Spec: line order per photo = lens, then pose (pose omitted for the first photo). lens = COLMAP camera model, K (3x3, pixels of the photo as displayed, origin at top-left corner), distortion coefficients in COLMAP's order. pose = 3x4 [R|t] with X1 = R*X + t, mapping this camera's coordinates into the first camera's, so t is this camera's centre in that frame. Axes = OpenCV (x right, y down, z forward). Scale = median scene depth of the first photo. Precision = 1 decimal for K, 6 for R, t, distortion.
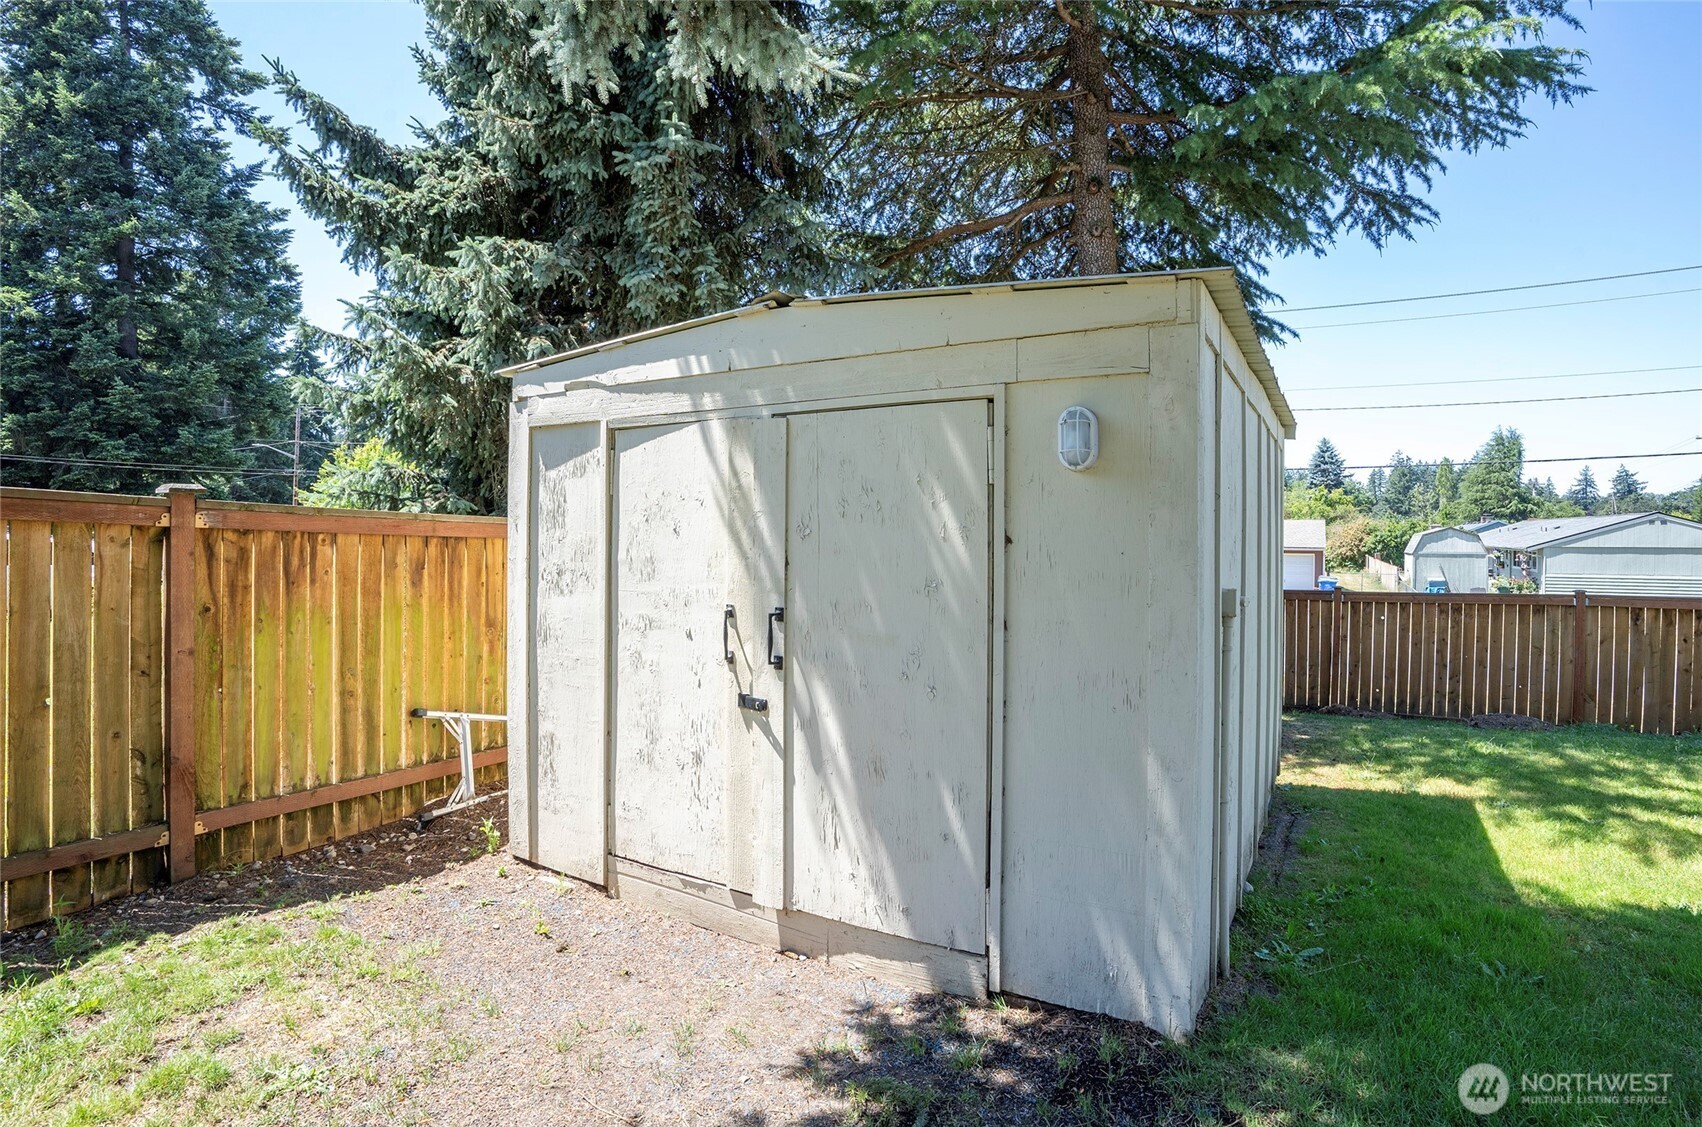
lens RADIAL K [[826.4, 0, 851.0], [0, 826.4, 563.5], [0, 0, 1]] dist [-0.063897, 0.028475]
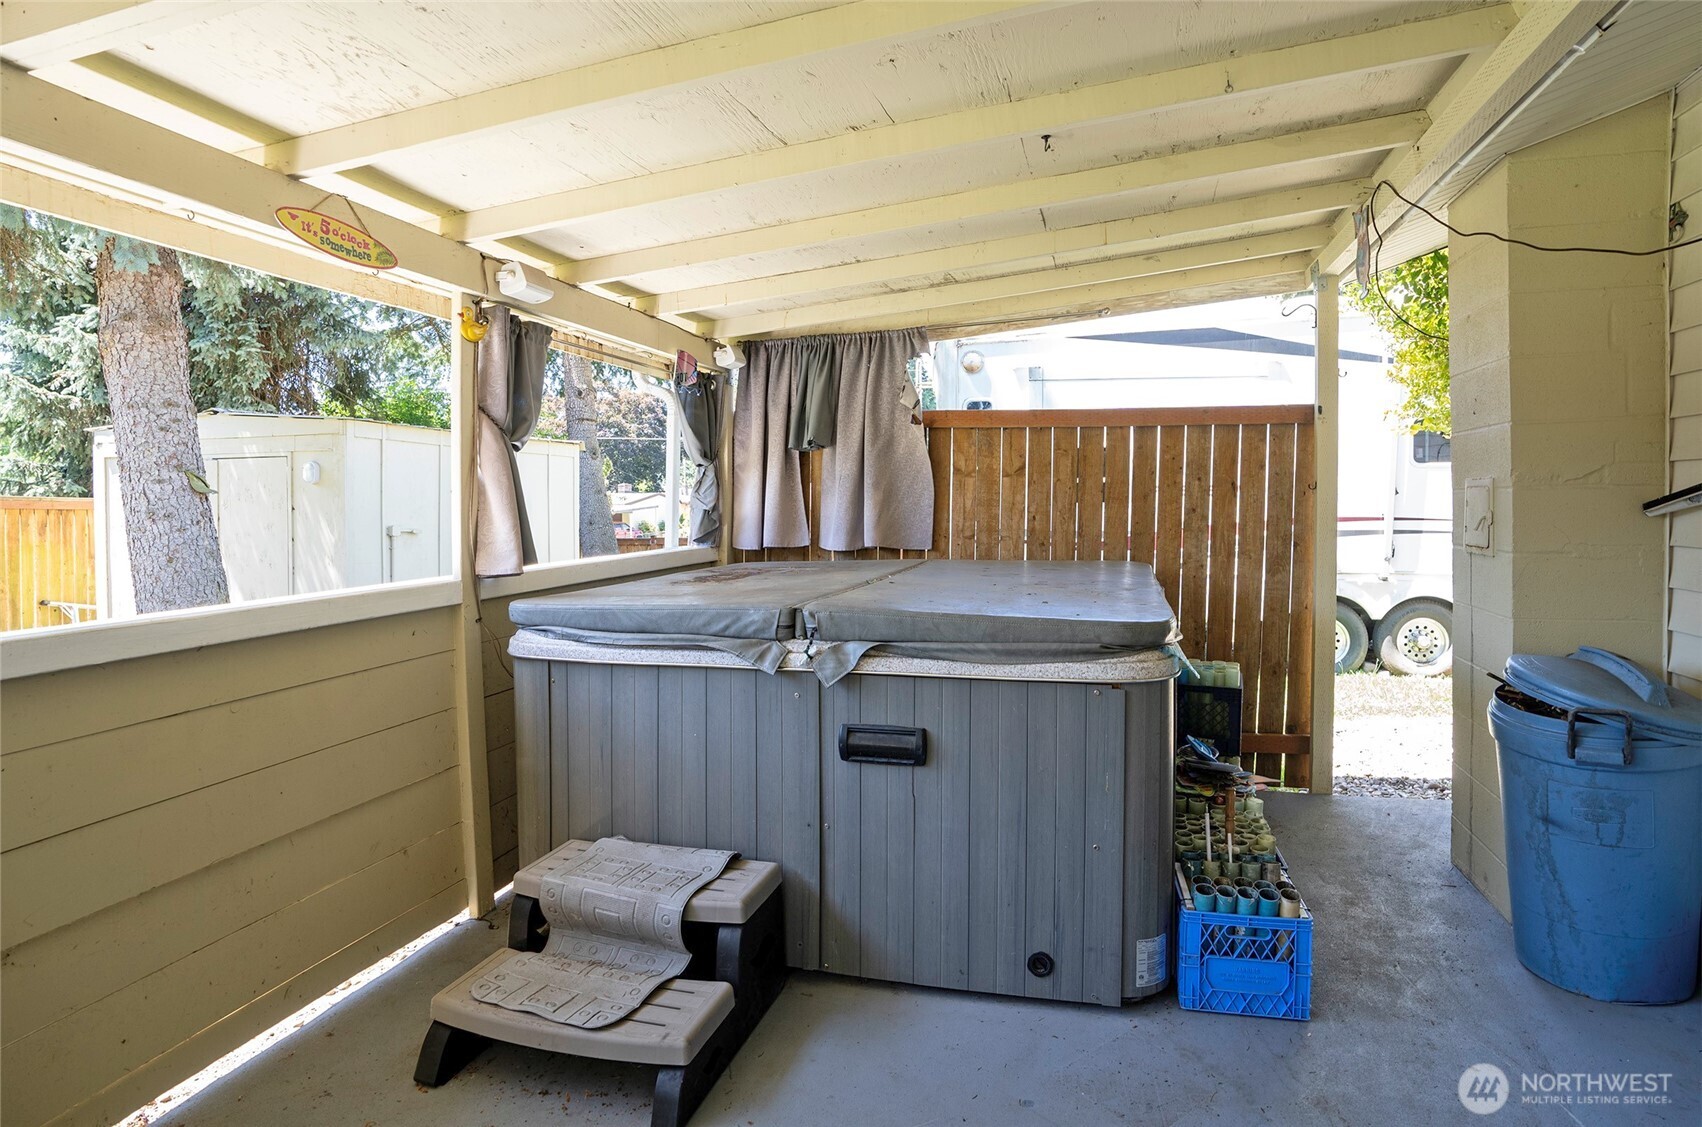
lens RADIAL K [[923.1, 0, 851.0], [0, 923.1, 563.5], [0, 0, 1]] dist [-0.002445, -0.000562]
pose [[0.974441, -0.022358, 0.223526, 0.608609], [0.015442, 0.999348, 0.032642, 0.039291], [-0.224110, -0.028356, 0.974151, -1.120918]]
